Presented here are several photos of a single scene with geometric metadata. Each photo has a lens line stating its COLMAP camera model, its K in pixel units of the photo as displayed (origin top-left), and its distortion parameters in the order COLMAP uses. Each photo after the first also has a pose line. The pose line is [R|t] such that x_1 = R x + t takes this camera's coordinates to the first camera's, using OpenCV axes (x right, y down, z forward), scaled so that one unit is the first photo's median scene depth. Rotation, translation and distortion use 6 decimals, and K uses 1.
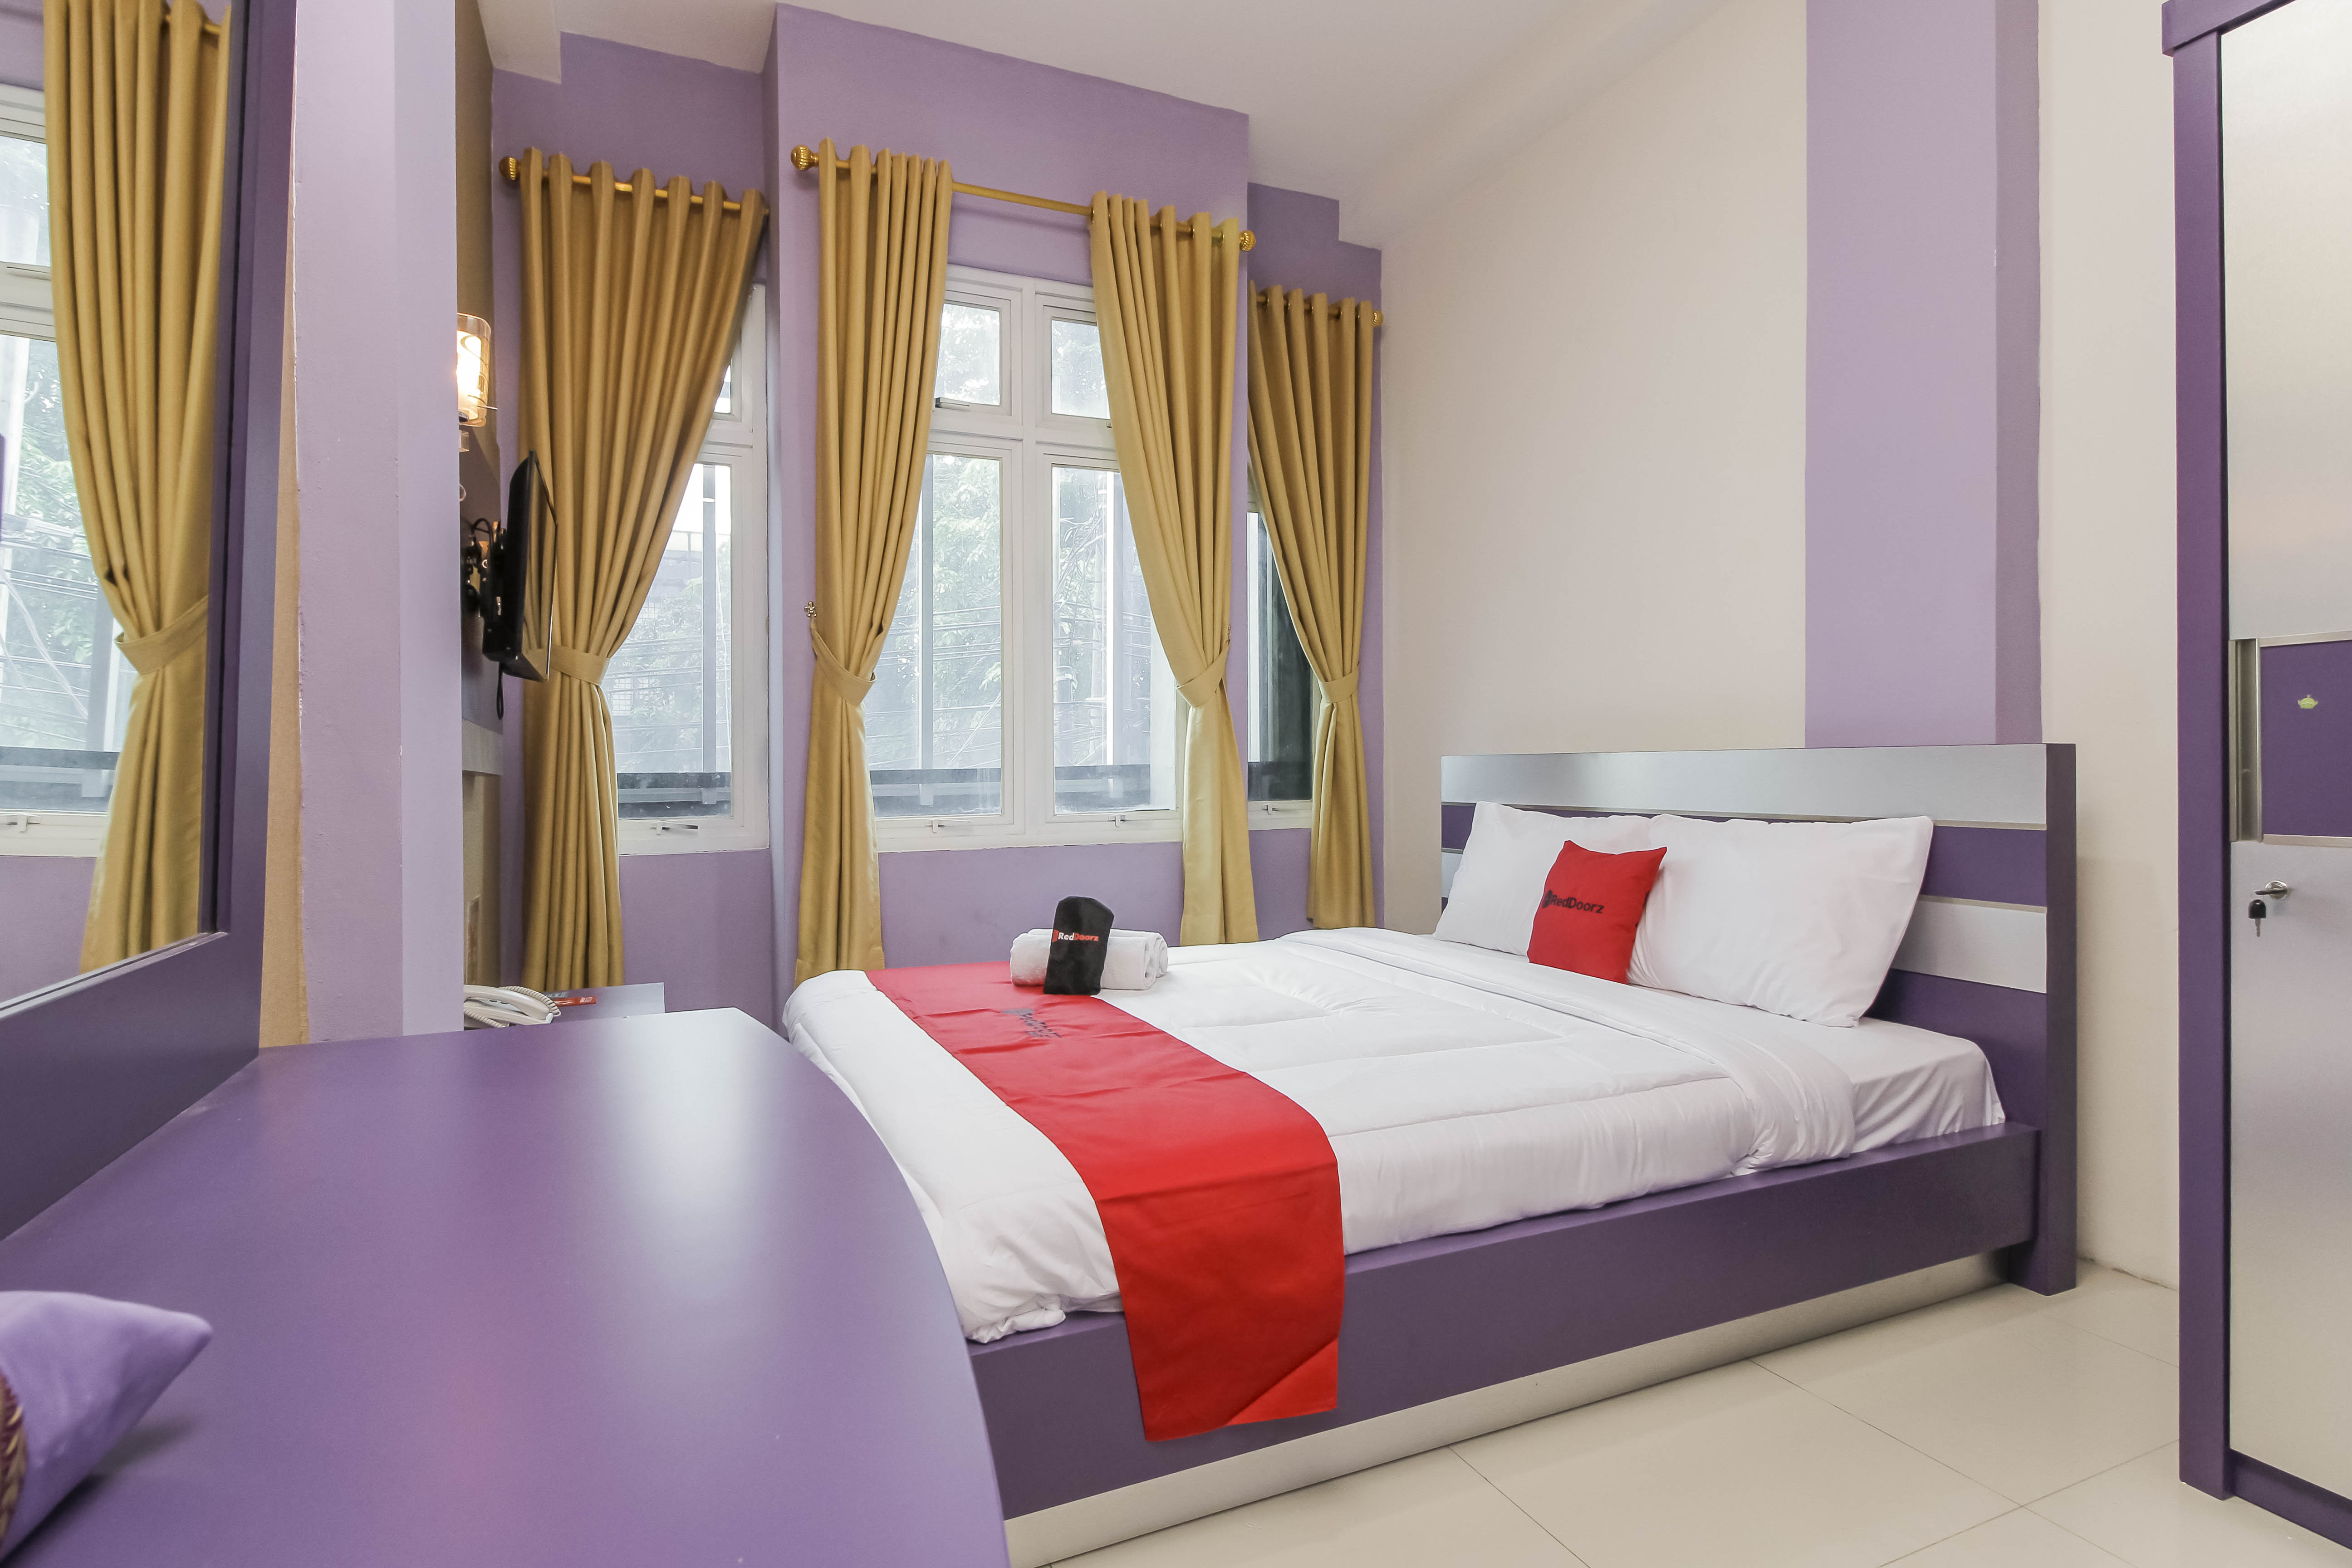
lens RADIAL K [[1073.2, 0, 1176.0], [0, 1073.2, 784.0], [0, 0, 1]] dist [0.017754, -0.009865]
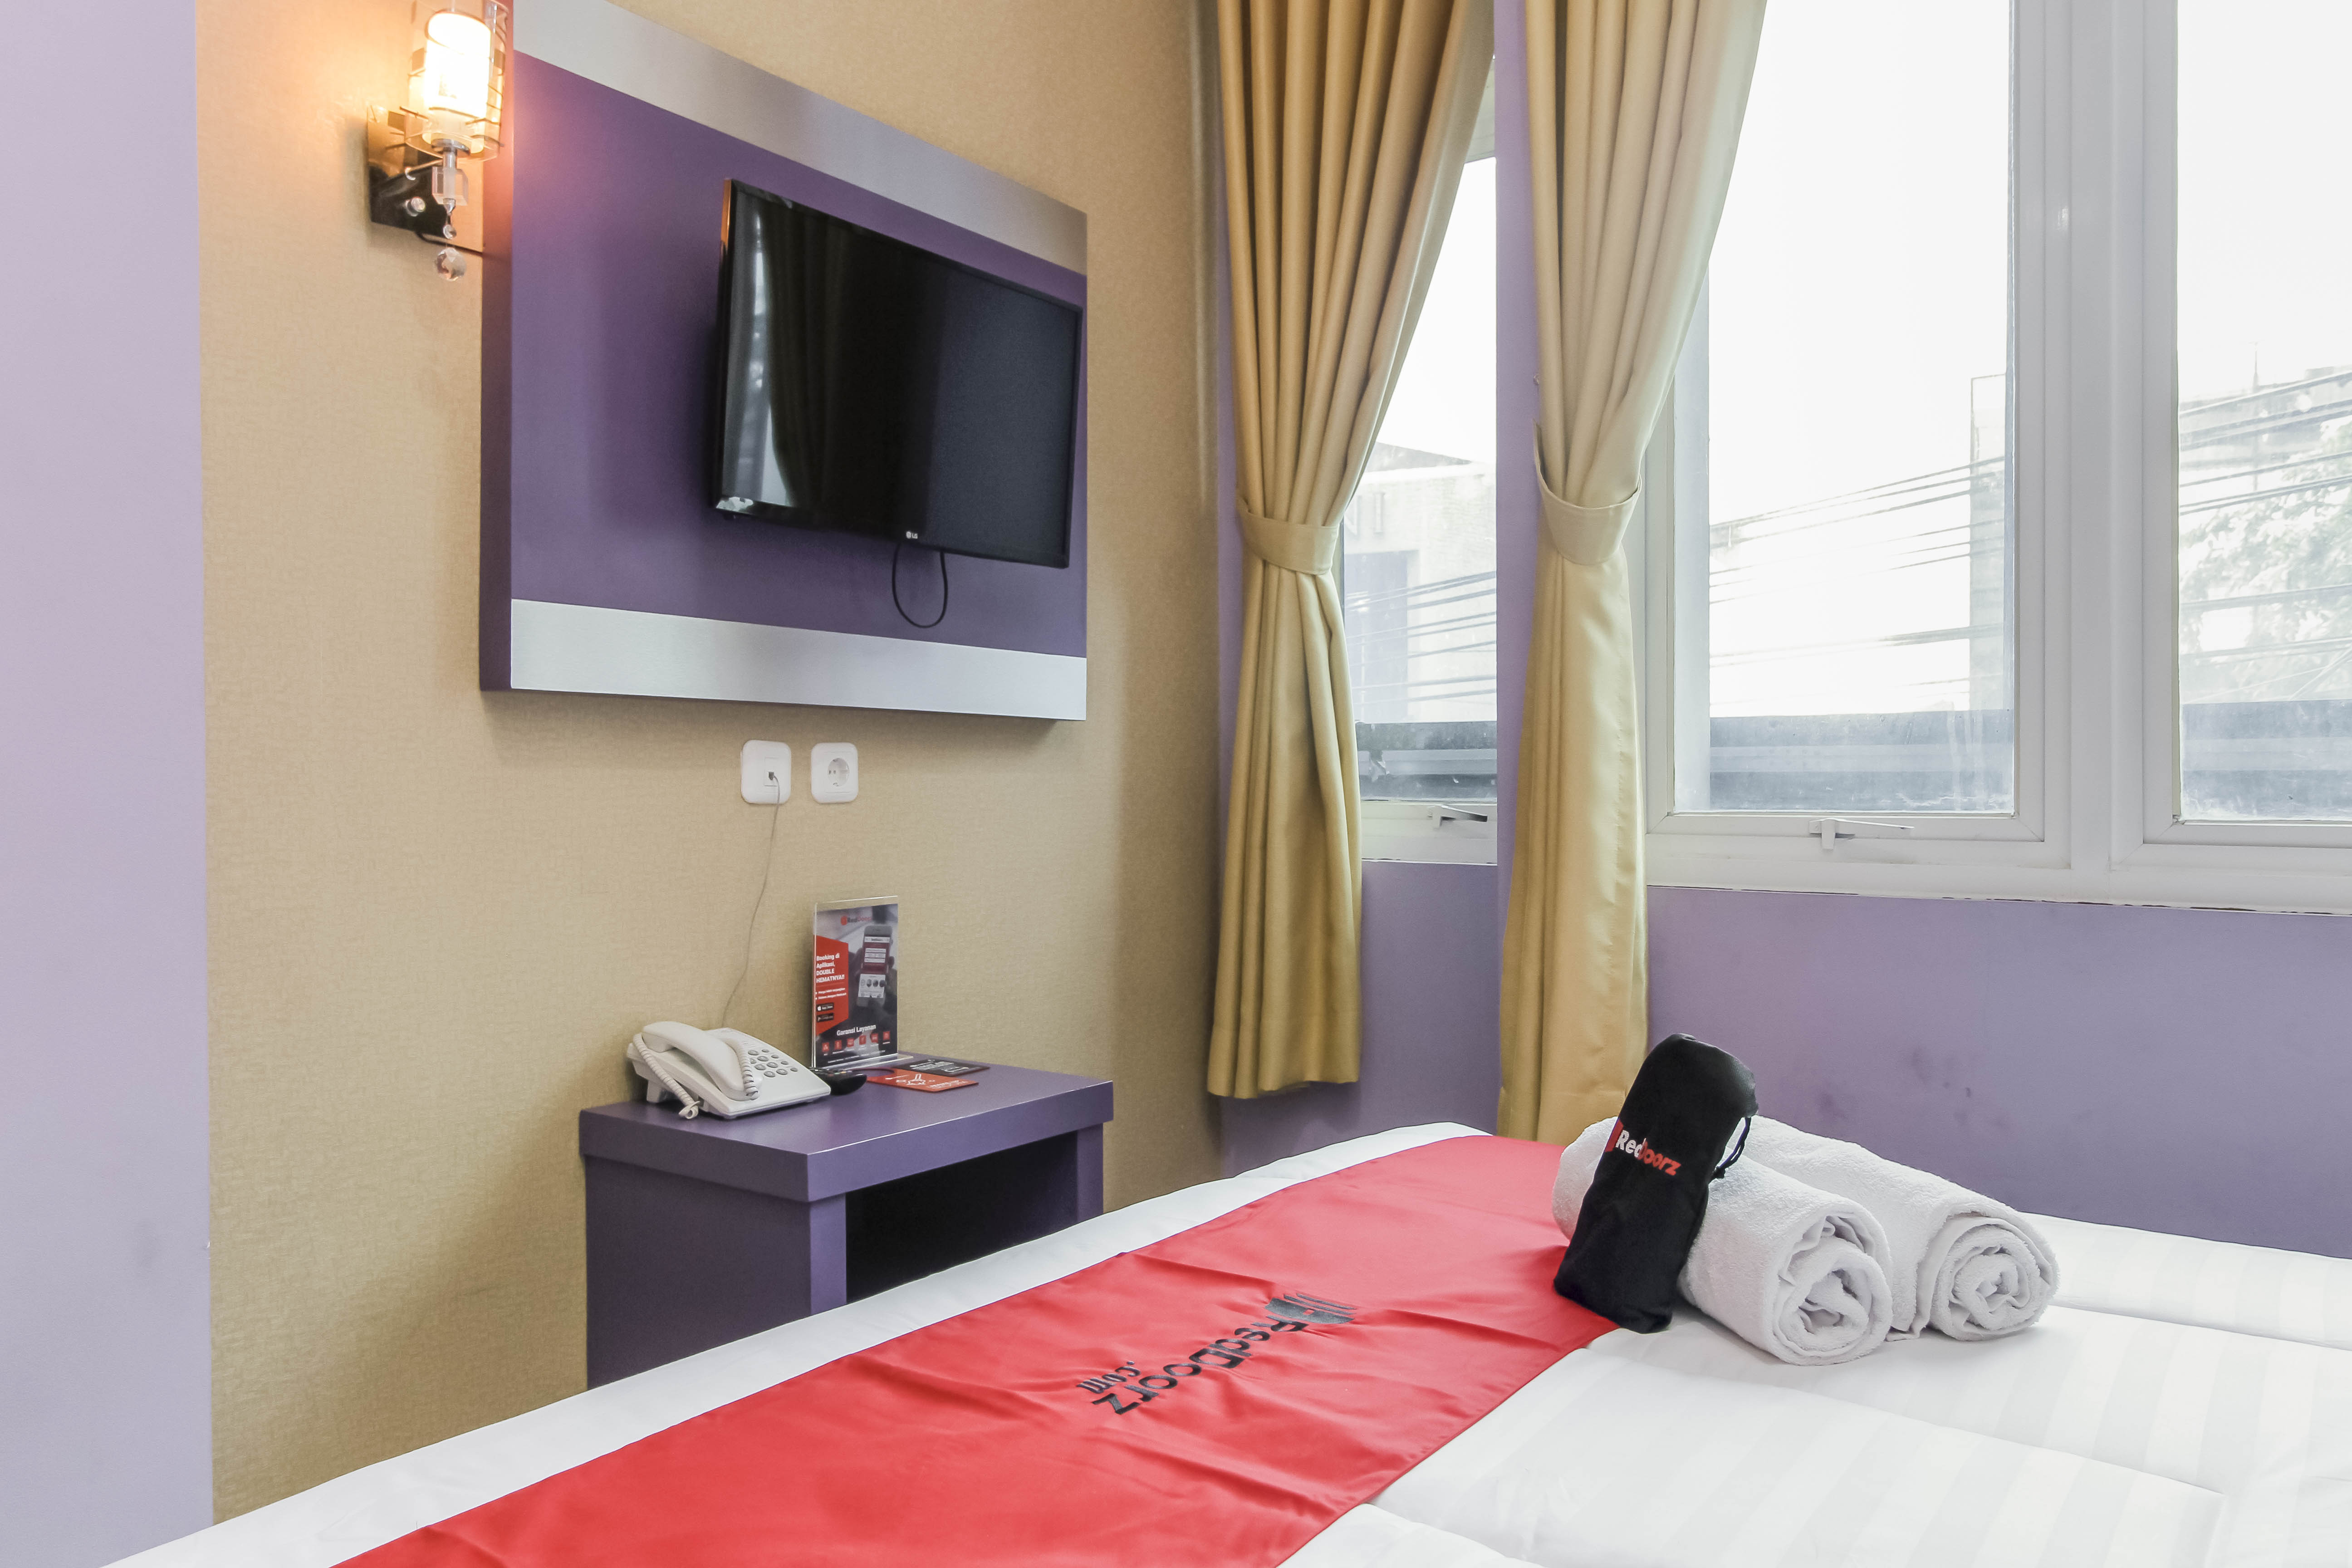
lens RADIAL K [[1685.5, 0, 1178.4], [0, 1685.5, 750.1], [0, 0, 1]] dist [-0.007035, -0.004121]
pose [[0.524879, -0.000406, -0.851177, 0.232320], [-0.010903, 0.999915, -0.007201, 0.013984], [0.851107, 0.013060, 0.524830, 0.458892]]
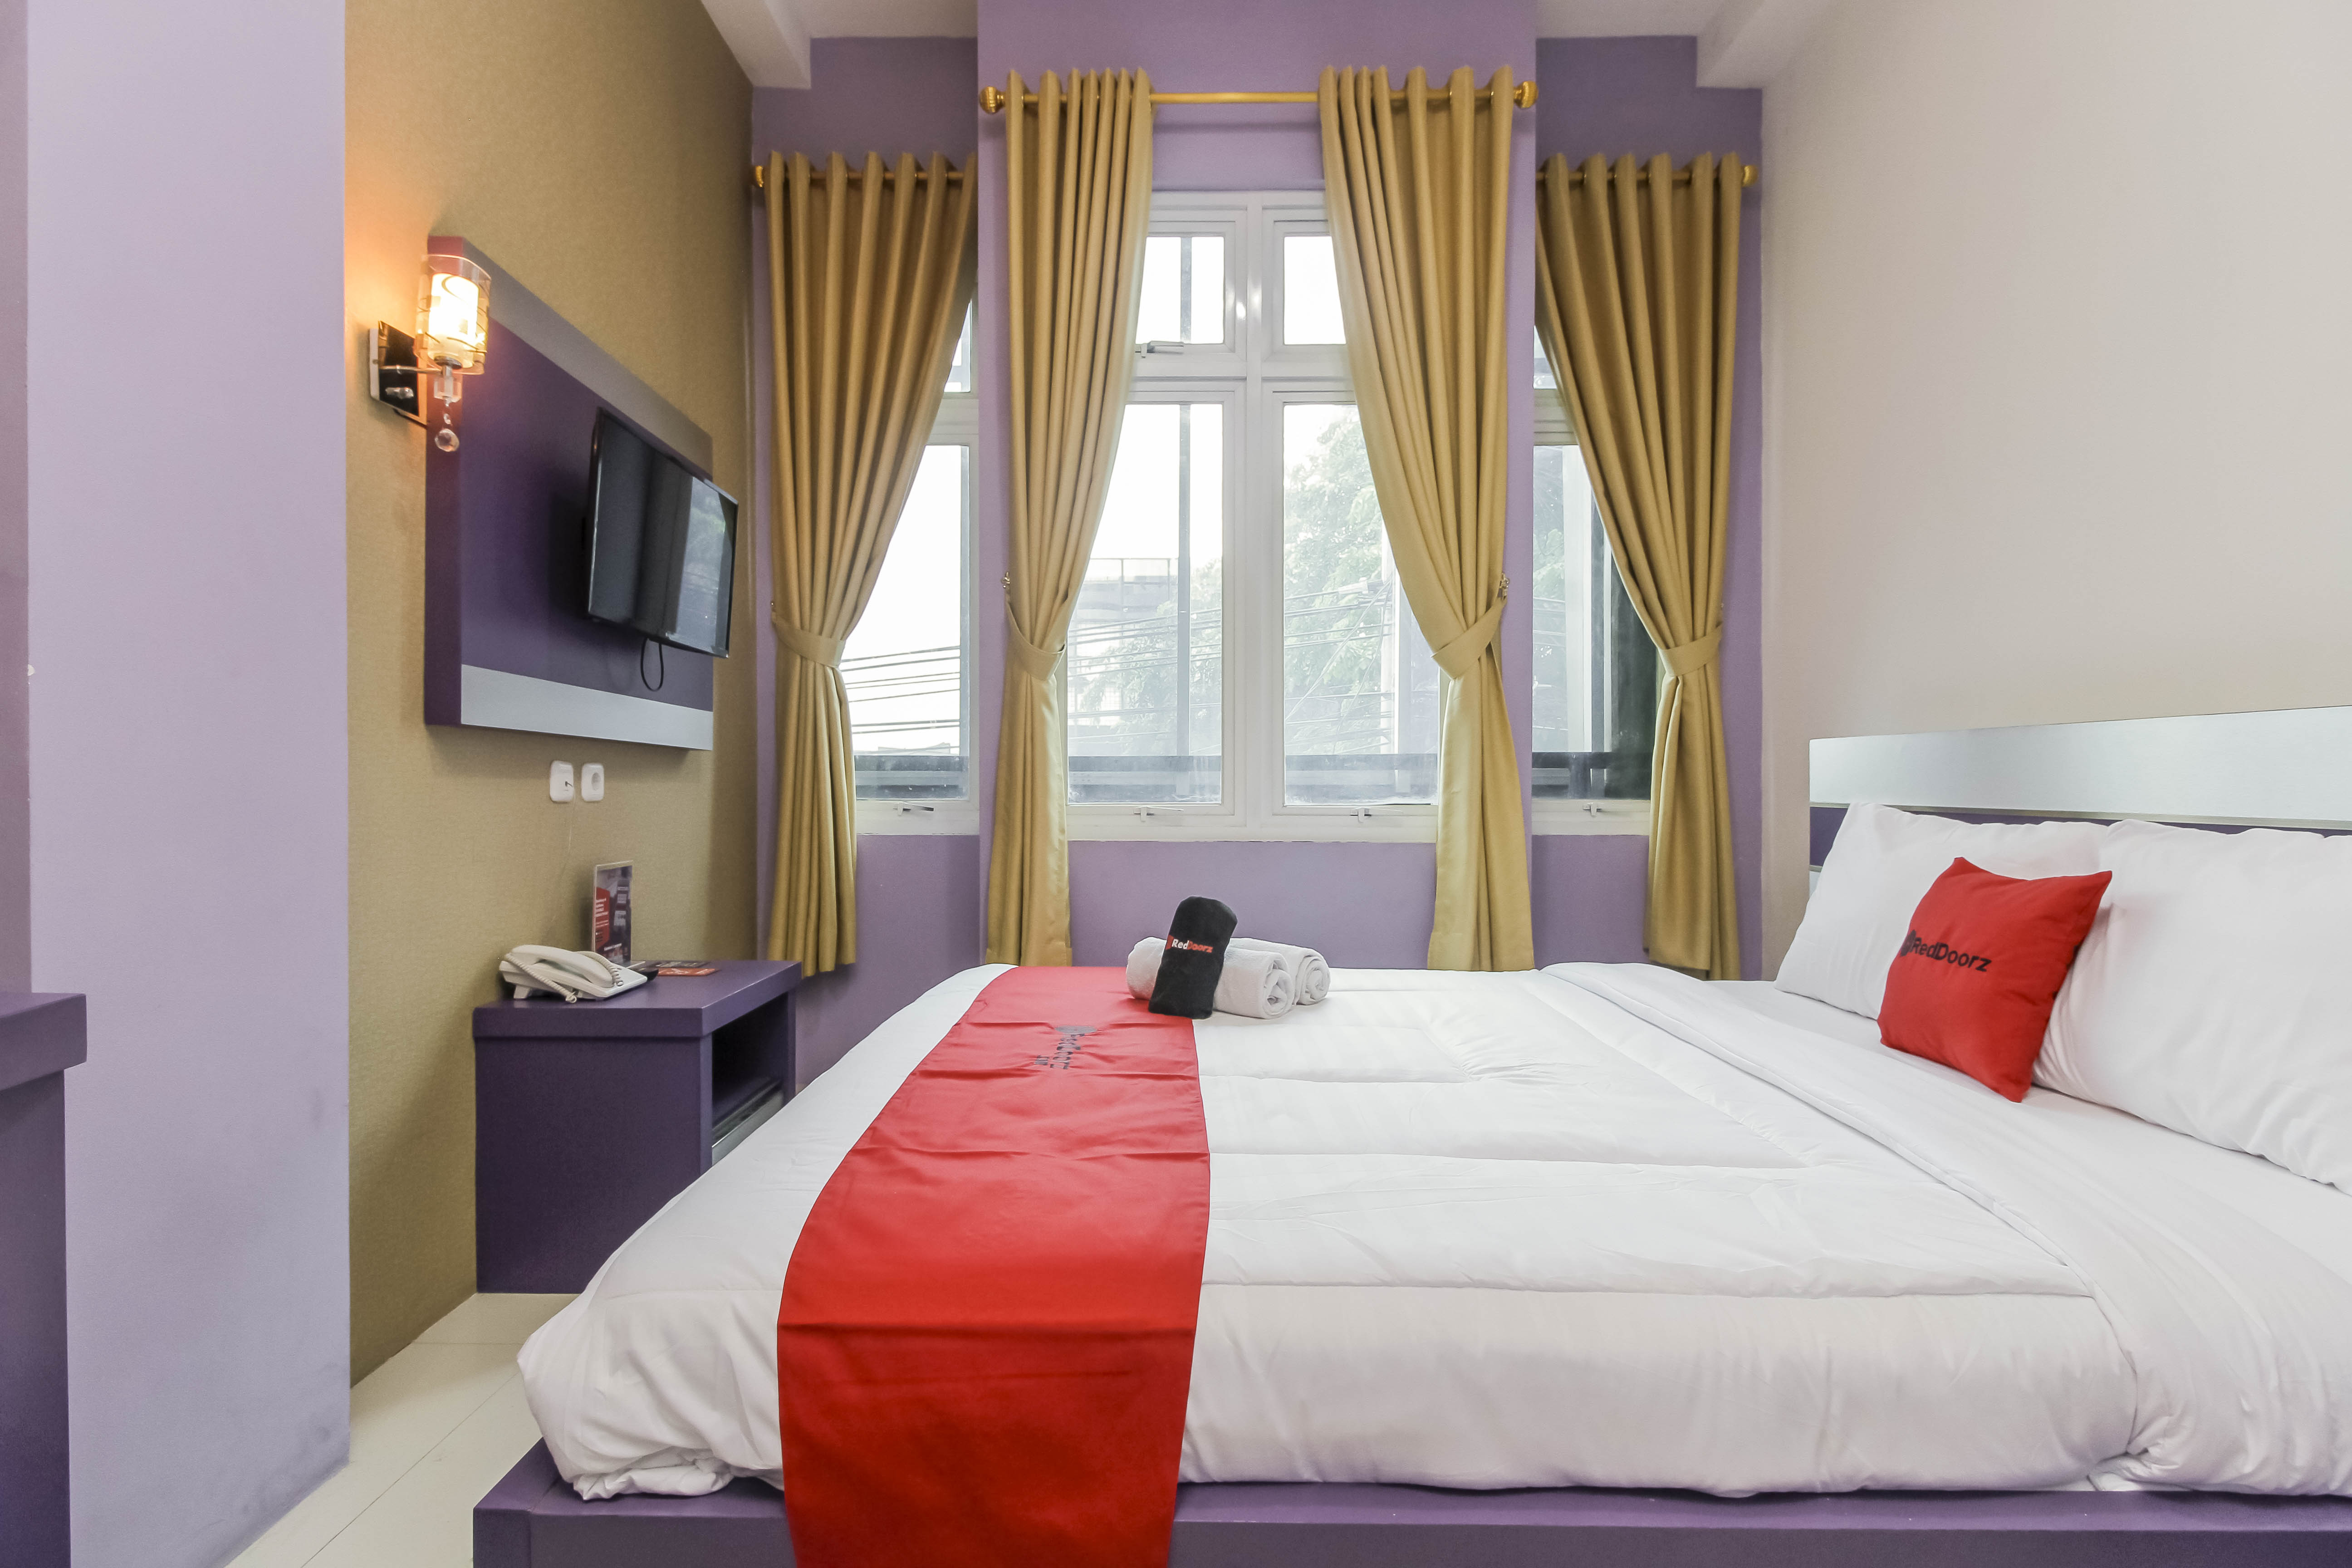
lens RADIAL K [[1073.2, 0, 1176.0], [0, 1073.2, 784.0], [0, 0, 1]] dist [0.017754, -0.009865]
pose [[0.918875, 0.015187, -0.394257, 0.173302], [-0.017092, 0.999853, -0.001321, 0.015616], [0.394179, 0.007952, 0.918999, 0.188441]]
